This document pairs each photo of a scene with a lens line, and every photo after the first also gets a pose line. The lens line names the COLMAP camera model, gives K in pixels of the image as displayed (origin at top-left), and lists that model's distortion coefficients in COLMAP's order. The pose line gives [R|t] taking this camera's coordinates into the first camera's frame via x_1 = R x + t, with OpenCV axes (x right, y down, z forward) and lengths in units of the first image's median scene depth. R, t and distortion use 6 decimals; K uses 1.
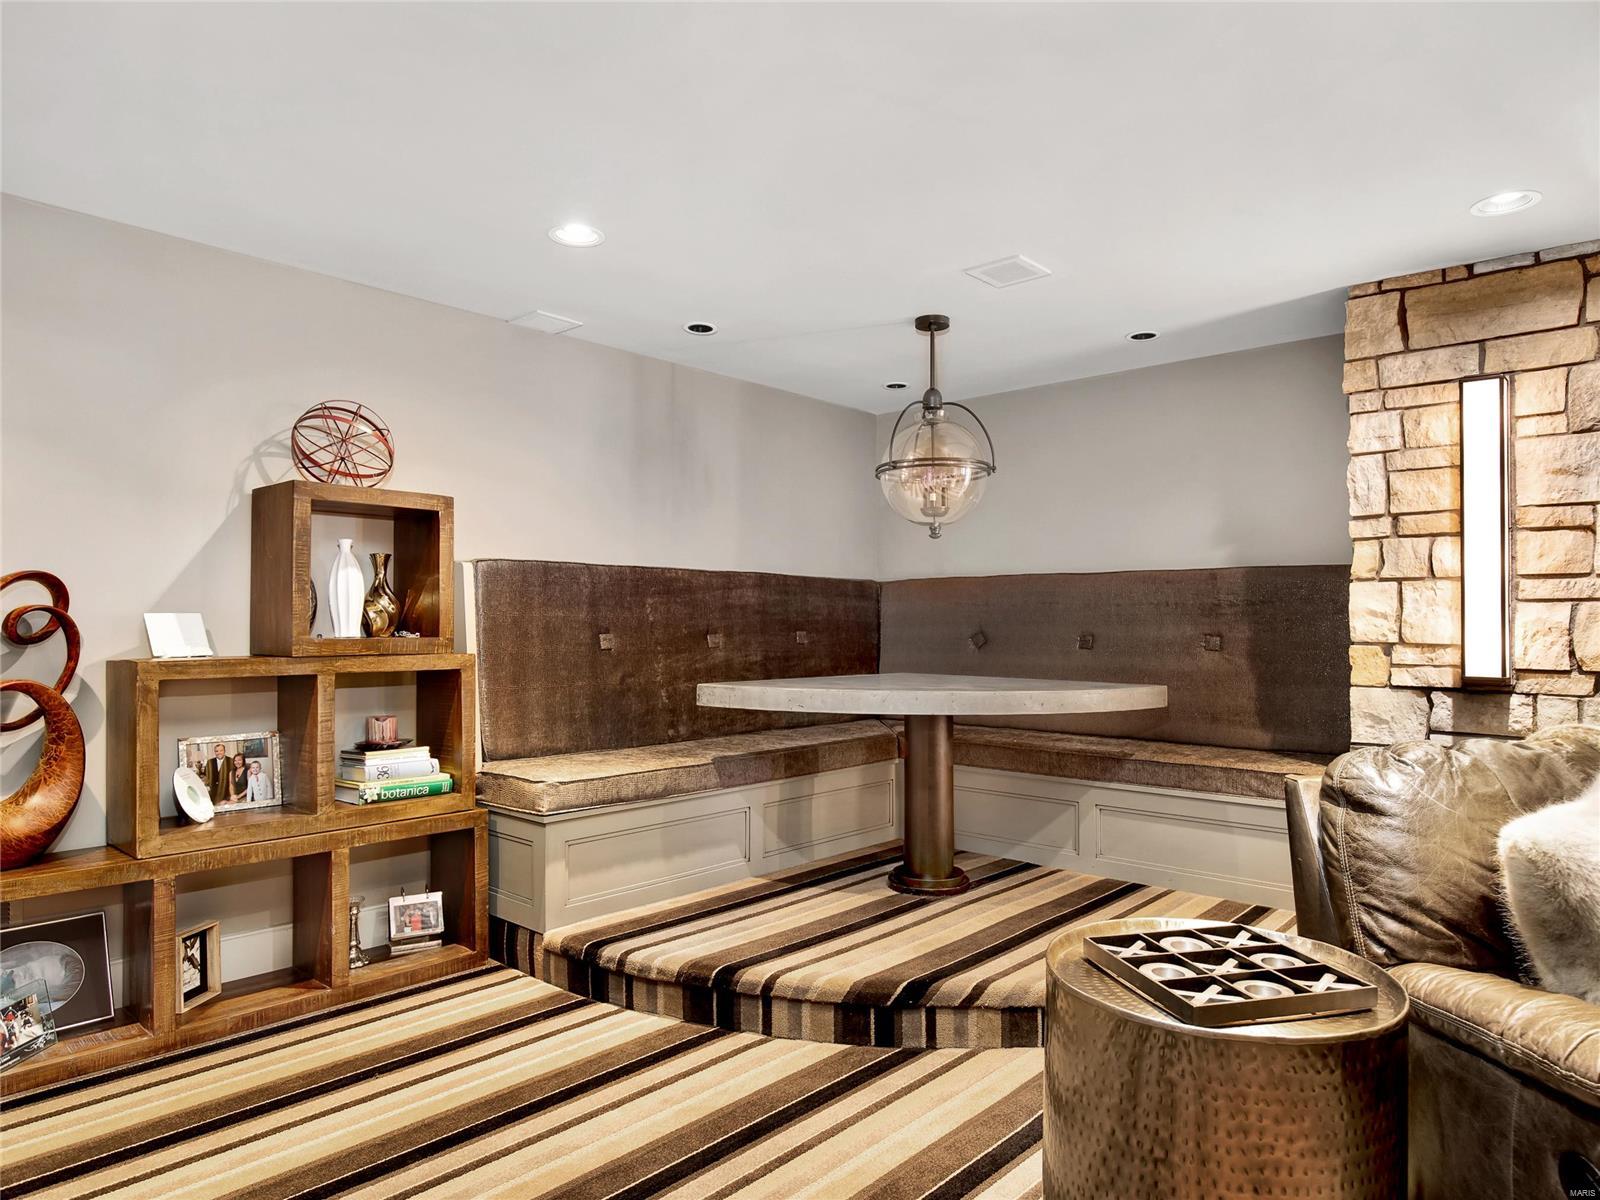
lens RADIAL K [[1005.0, 0, 803.2], [0, 1005.0, 615.5], [0, 0, 1]] dist [0.004282, -0.043438]
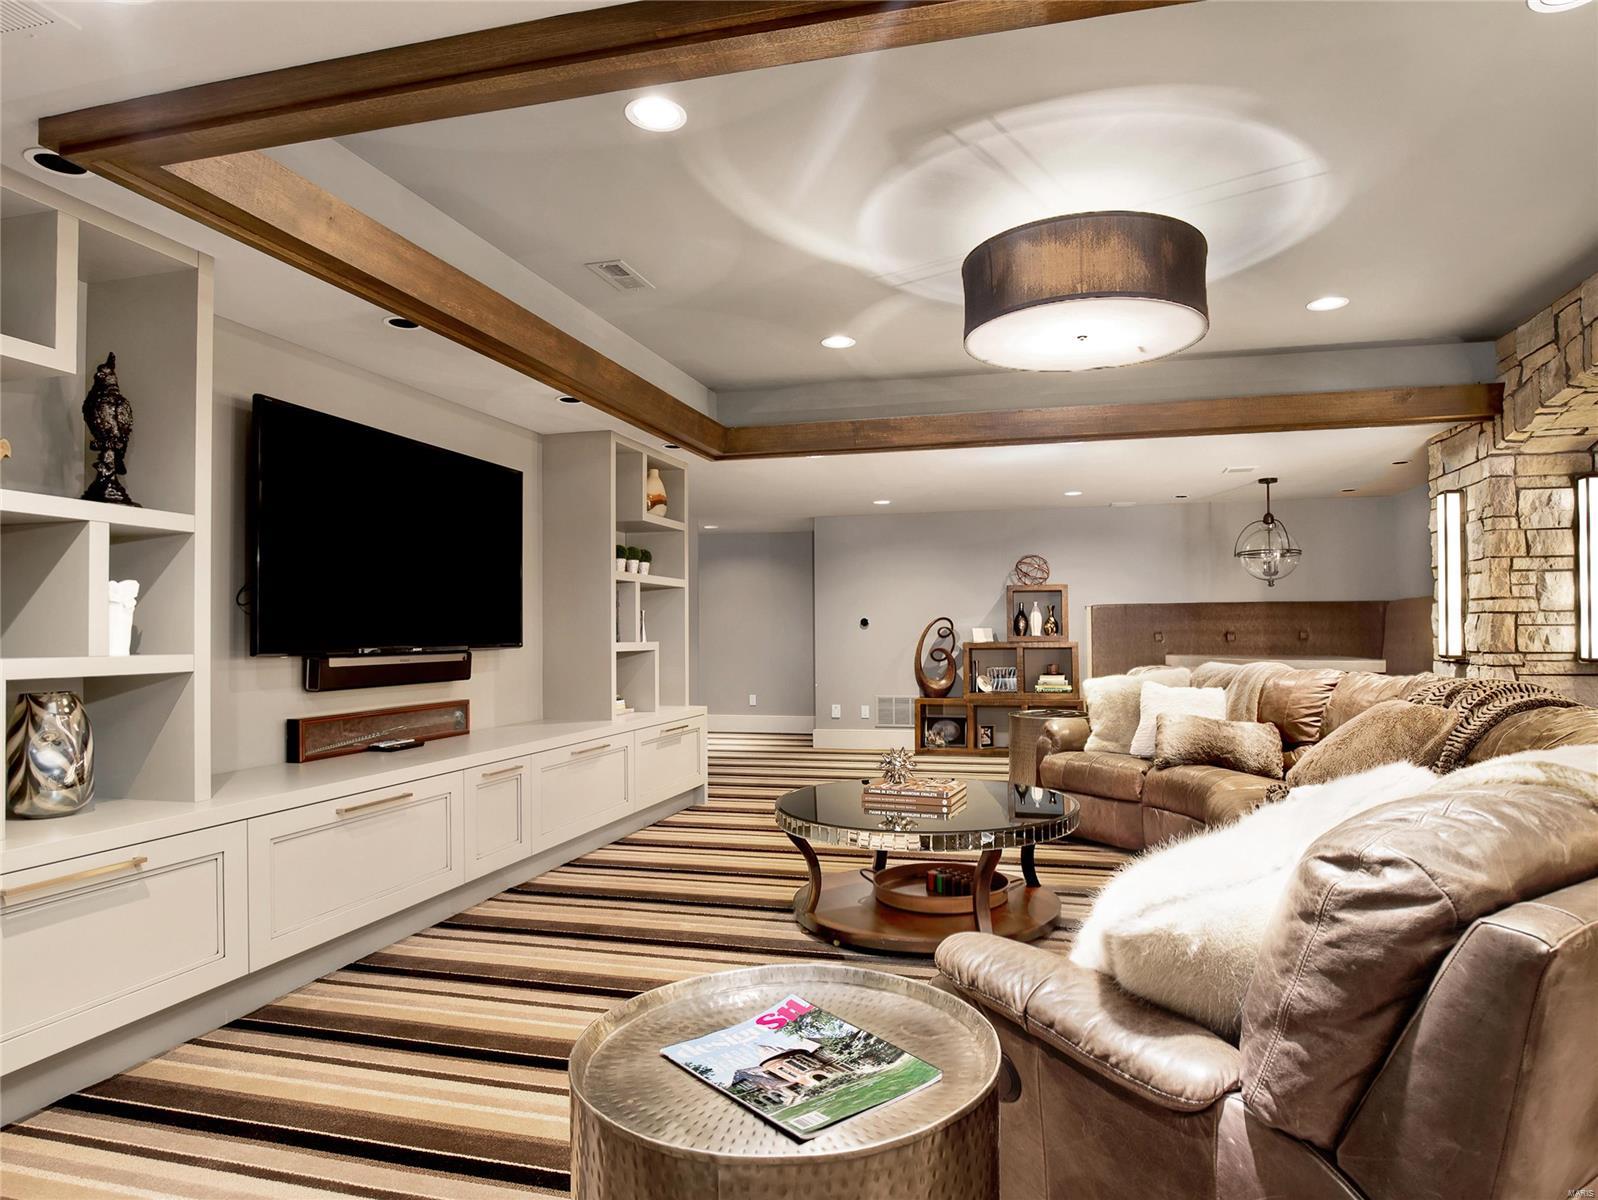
lens RADIAL K [[879.4, 0, 802.8], [0, 879.4, 618.9], [0, 0, 1]] dist [-0.000134, -0.000035]
pose [[0.453107, -0.021360, -0.891200, 1.534176], [0.017831, 0.999730, -0.014896, -0.001009], [0.891278, -0.009141, 0.453366, -0.765439]]
